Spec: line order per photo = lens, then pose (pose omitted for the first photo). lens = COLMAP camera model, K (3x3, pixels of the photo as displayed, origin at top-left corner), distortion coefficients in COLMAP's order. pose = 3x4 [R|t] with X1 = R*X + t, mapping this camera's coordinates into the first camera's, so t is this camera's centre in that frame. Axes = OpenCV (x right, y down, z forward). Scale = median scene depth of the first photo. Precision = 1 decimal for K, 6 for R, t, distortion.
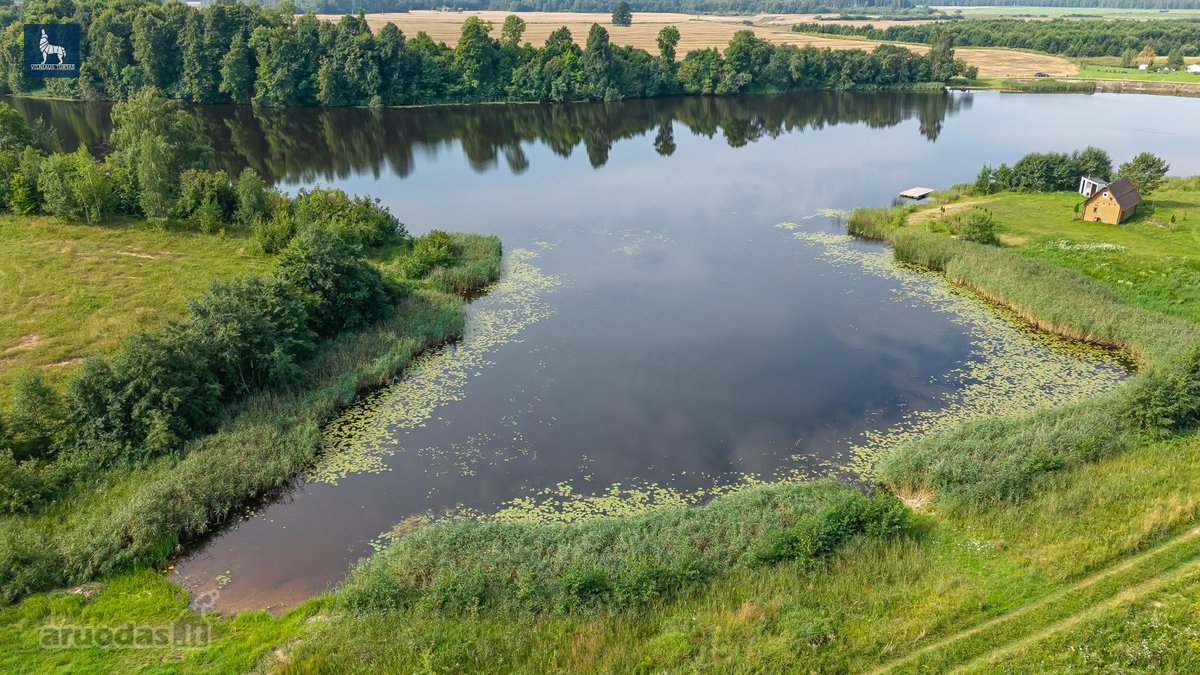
lens RADIAL K [[881.3, 0, 602.7], [0, 881.3, 335.1], [0, 0, 1]] dist [0.069923, -0.069738]
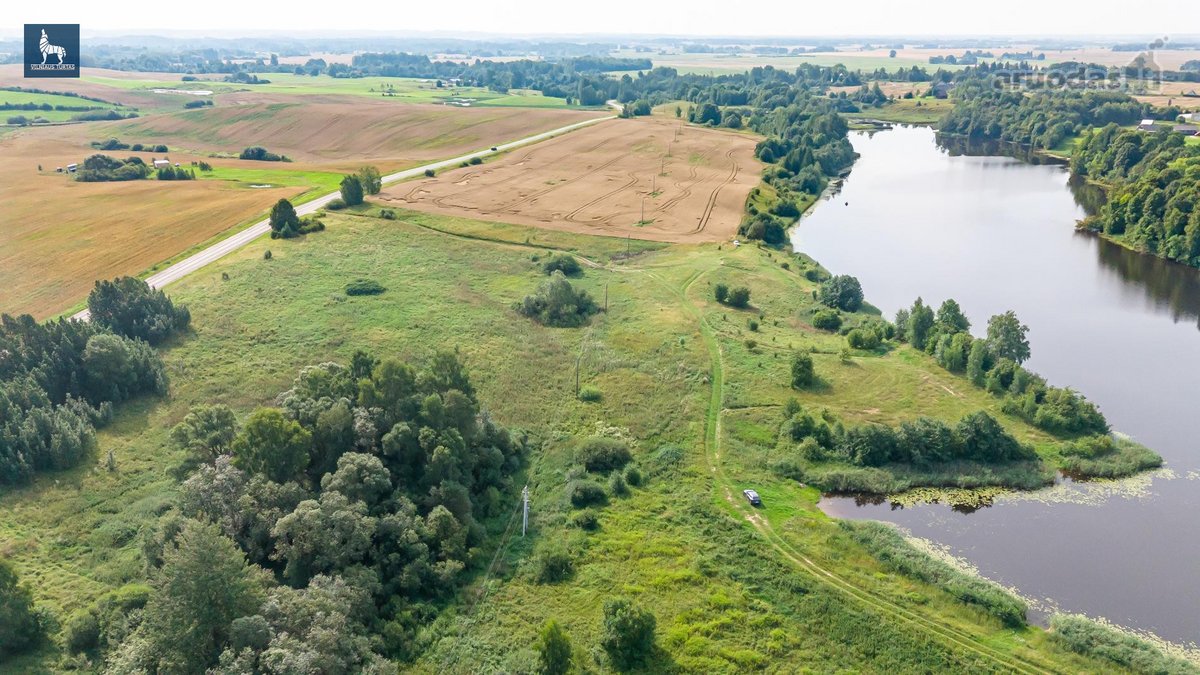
lens RADIAL K [[881.3, 0, 602.4], [0, 881.3, 338.5], [0, 0, 1]] dist [0.069923, -0.069738]
pose [[0.341849, 0.300743, -0.890333, 0.364754], [-0.340629, 0.922637, 0.180868, -0.106498], [0.875849, 0.241444, 0.417844, -0.222751]]
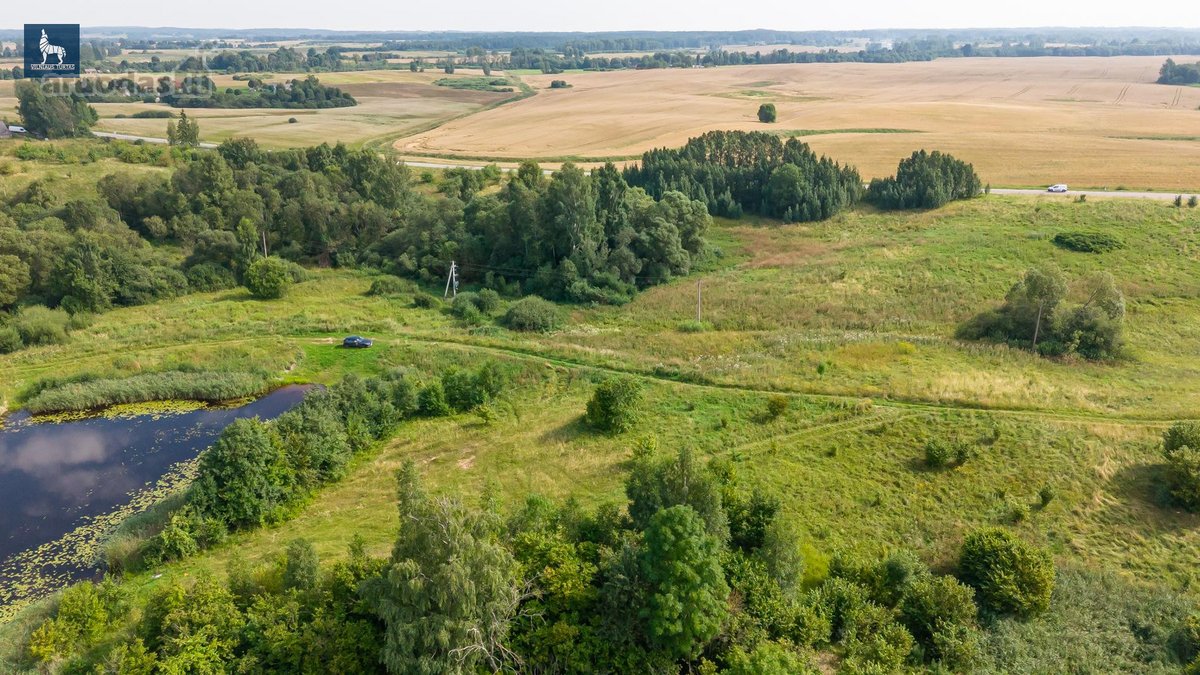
lens RADIAL K [[881.3, 0, 602.3], [0, 881.3, 347.0], [0, 0, 1]] dist [0.069923, -0.069738]
pose [[-0.999859, -0.009668, 0.013749, -0.246114], [0.001573, 0.760568, 0.649256, -0.288455], [-0.016735, 0.649186, -0.760445, 0.543461]]
